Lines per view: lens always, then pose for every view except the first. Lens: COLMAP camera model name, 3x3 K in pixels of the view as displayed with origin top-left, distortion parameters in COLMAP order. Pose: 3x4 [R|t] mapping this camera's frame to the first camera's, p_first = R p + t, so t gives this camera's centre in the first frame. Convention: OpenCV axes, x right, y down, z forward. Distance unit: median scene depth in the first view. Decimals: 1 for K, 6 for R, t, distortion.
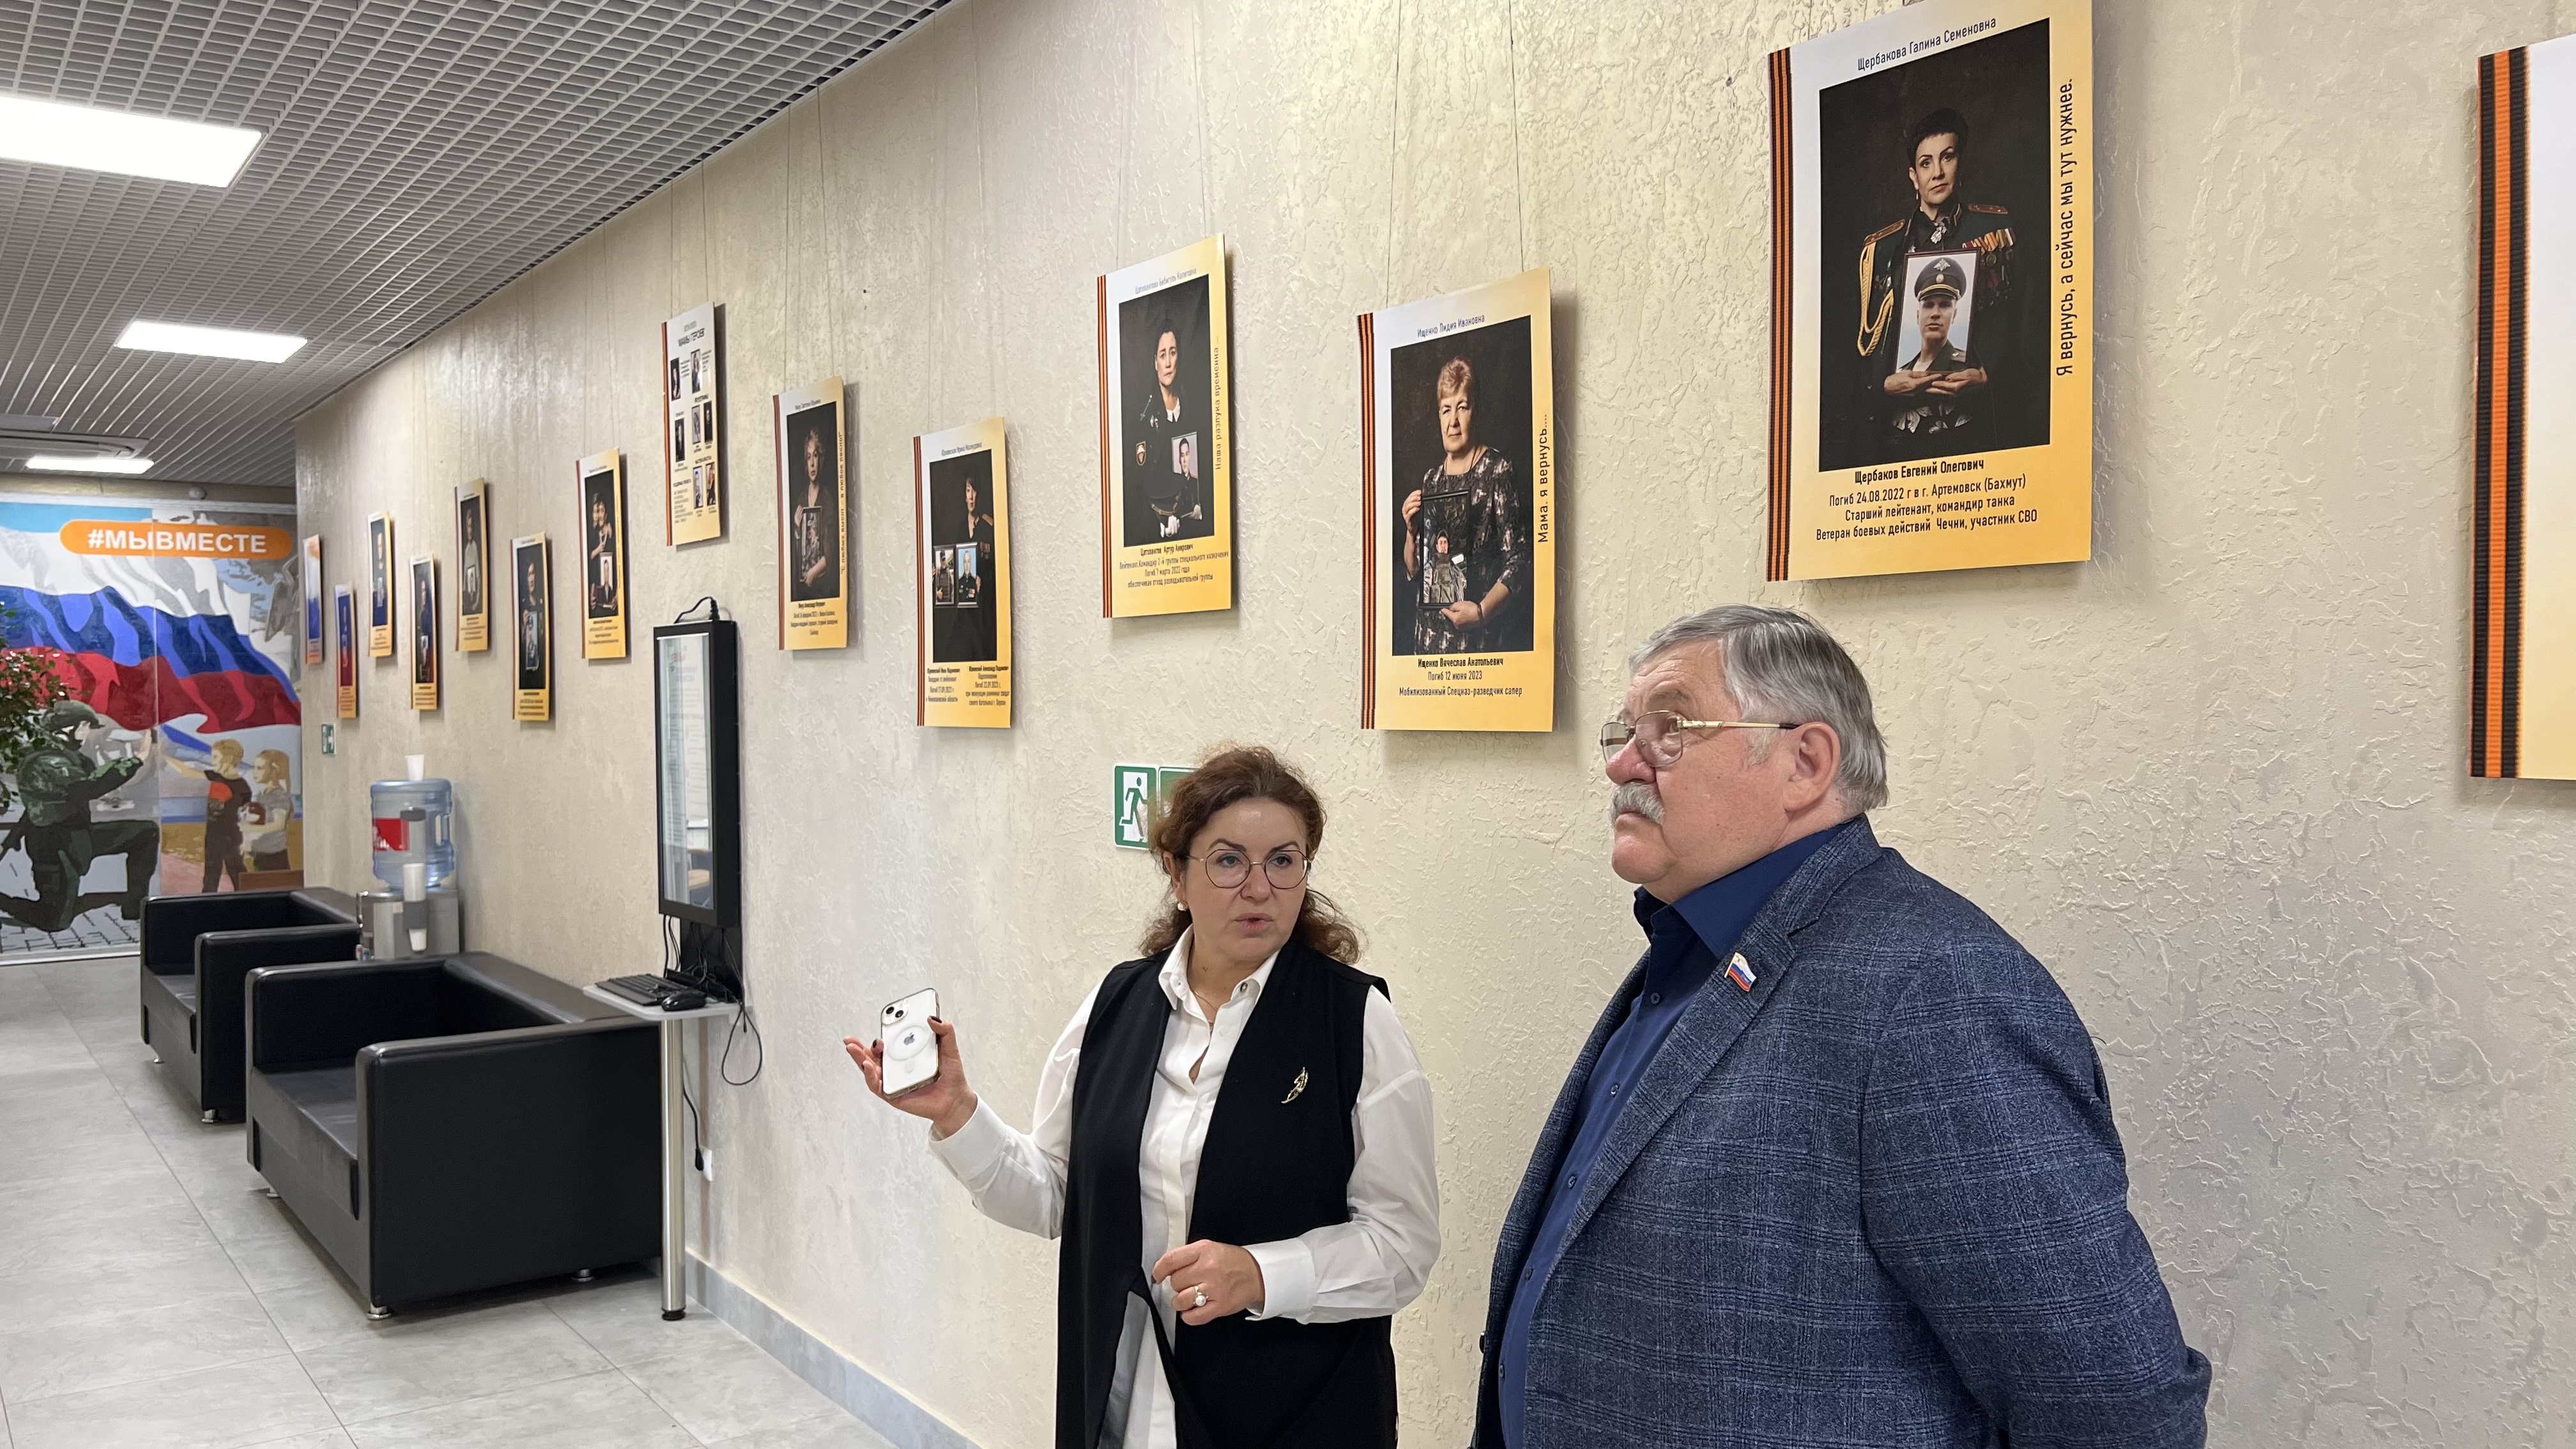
lens RADIAL K [[1986.6, 0, 1290.6], [0, 1986.6, 733.1], [0, 0, 1]] dist [0.058586, -0.040559]
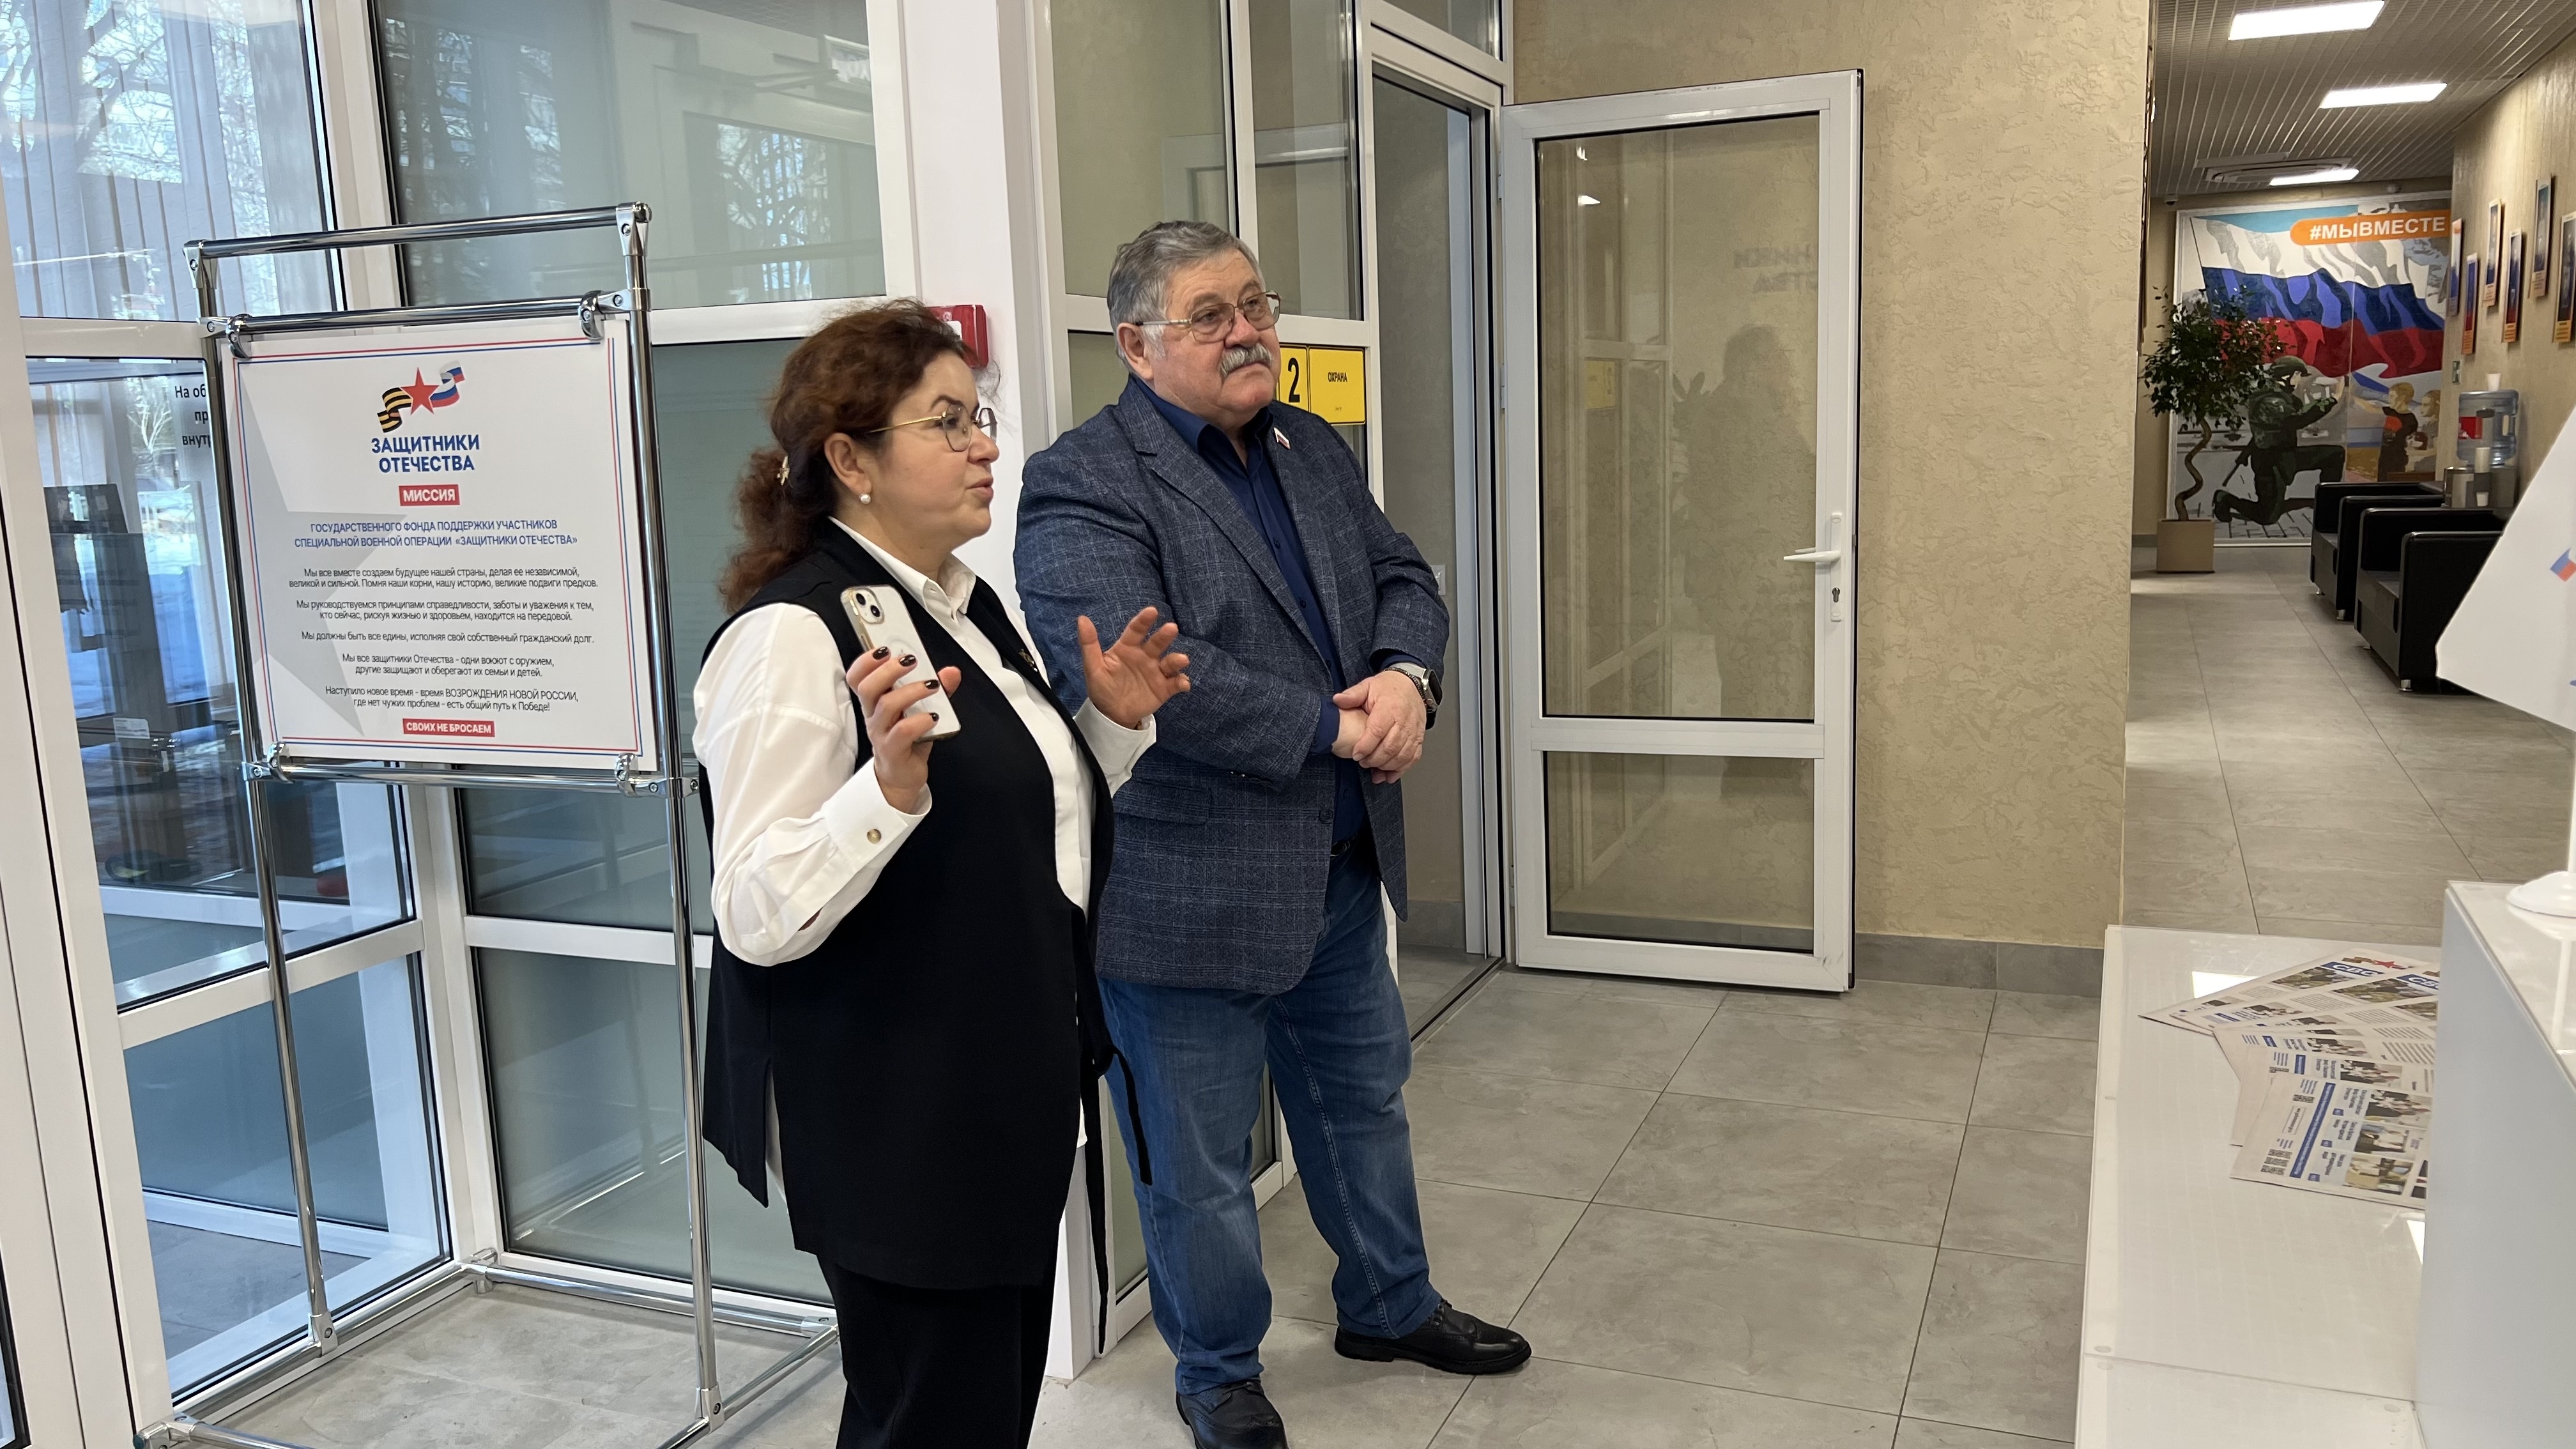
lens RADIAL K [[1986.6, 0, 1296.7], [0, 1986.6, 730.8], [0, 0, 1]] dist [0.058586, -0.040559]
pose [[0.531901, 0.120903, -0.838131, 0.211086], [0.011875, 0.988593, 0.150143, 0.022006], [0.846723, -0.089814, 0.524398, -0.306638]]
